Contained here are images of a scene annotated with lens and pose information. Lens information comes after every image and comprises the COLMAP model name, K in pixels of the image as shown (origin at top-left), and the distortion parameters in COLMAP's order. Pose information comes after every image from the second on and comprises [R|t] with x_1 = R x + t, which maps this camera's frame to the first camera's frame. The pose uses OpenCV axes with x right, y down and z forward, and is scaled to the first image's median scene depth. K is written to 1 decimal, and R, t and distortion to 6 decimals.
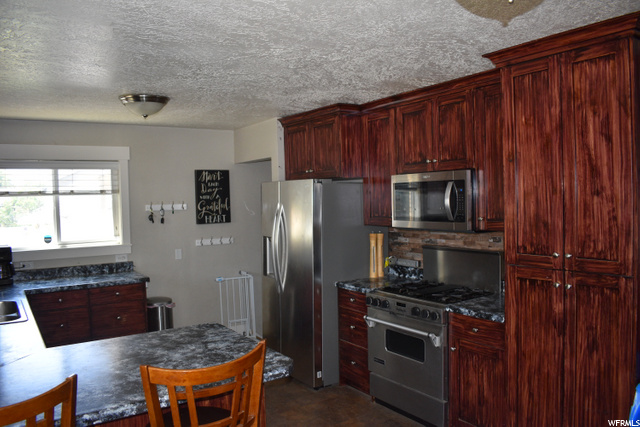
lens RADIAL K [[498.7, 0, 320.0], [0, 498.7, 213.5], [0, 0, 1]] dist [-0.098363, 0.017259]
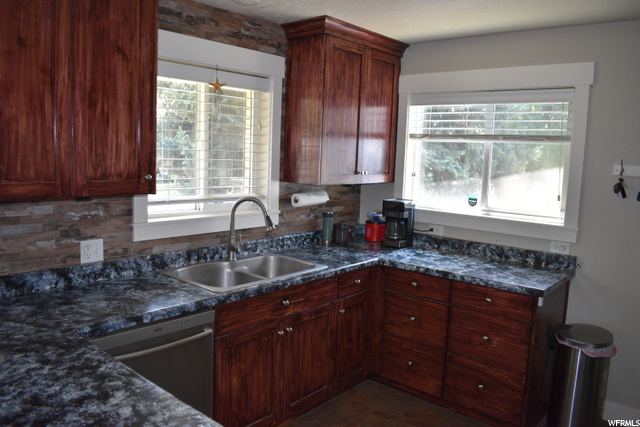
lens RADIAL K [[498.7, 0, 320.0], [0, 498.7, 213.5], [0, 0, 1]] dist [-0.098363, 0.017259]
pose [[0.246025, 0.150647, -0.957485, 0.162462], [-0.072726, 0.987932, 0.136751, -0.021271], [0.966531, 0.035990, 0.254012, 0.902755]]
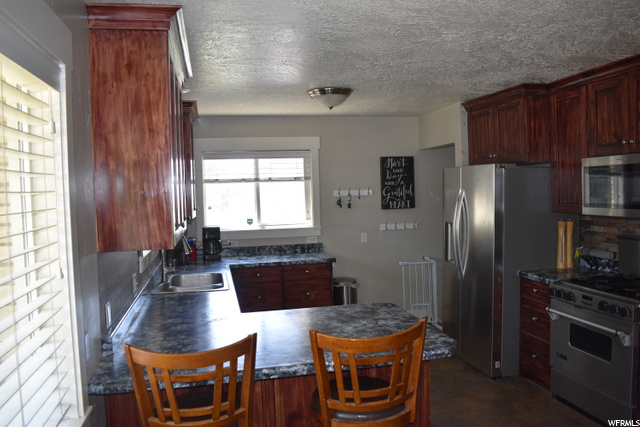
lens RADIAL K [[498.7, 0, 320.0], [0, 498.7, 213.5], [0, 0, 1]] dist [-0.098363, 0.017259]
pose [[0.926517, 0.015448, -0.375936, 0.041890], [-0.005508, 0.999607, 0.027501, 0.004263], [0.376213, -0.023409, 0.926237, -0.025406]]
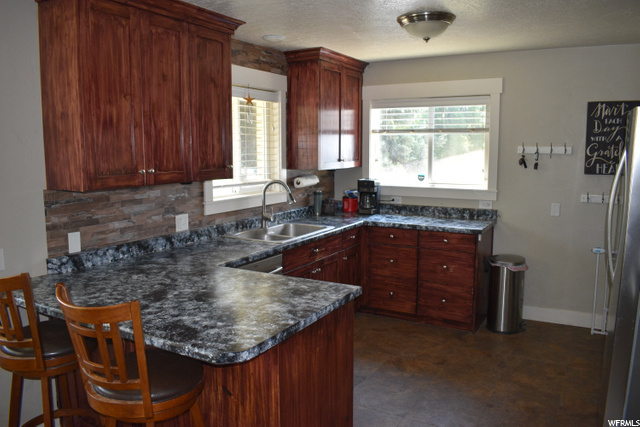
lens RADIAL K [[498.7, 0, 320.0], [0, 498.7, 213.5], [0, 0, 1]] dist [-0.098363, 0.017259]
pose [[0.432686, 0.140067, -0.890597, 0.441503], [-0.036628, 0.989773, 0.137870, -0.010842], [0.900800, -0.027033, 0.433391, 0.547516]]
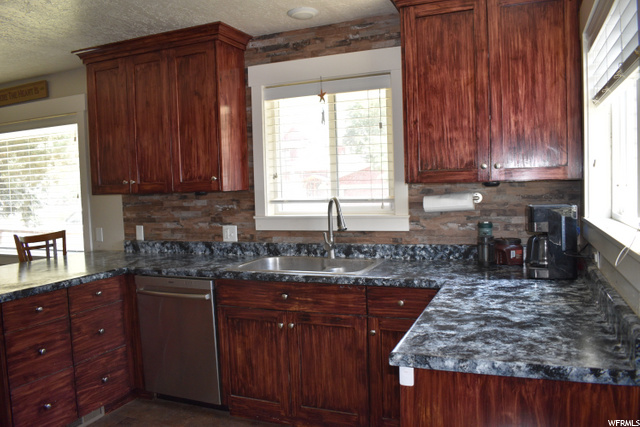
lens RADIAL K [[498.7, 0, 320.0], [0, 498.7, 213.5], [0, 0, 1]] dist [-0.098363, 0.017259]
pose [[-0.835877, 0.082477, -0.542686, -0.233634], [0.035086, 0.994654, 0.097125, 0.024457], [0.547795, 0.062144, -0.834302, 1.810266]]
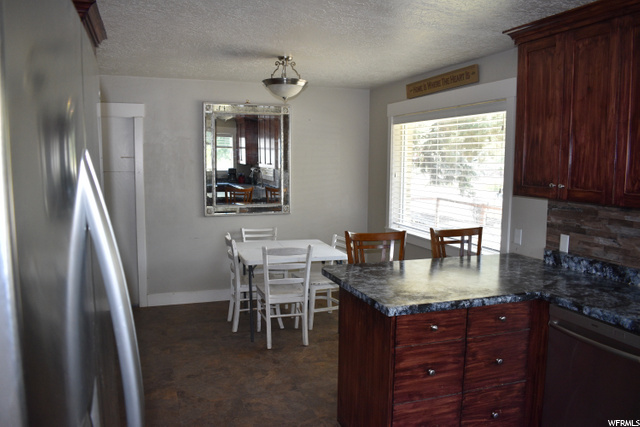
lens RADIAL K [[498.7, 0, 320.0], [0, 498.7, 213.5], [0, 0, 1]] dist [-0.098363, 0.017259]
pose [[-0.966749, -0.014327, 0.255326, -0.286110], [0.019945, 0.991164, 0.131135, -0.029746], [-0.254949, 0.131867, -0.957921, 1.635945]]
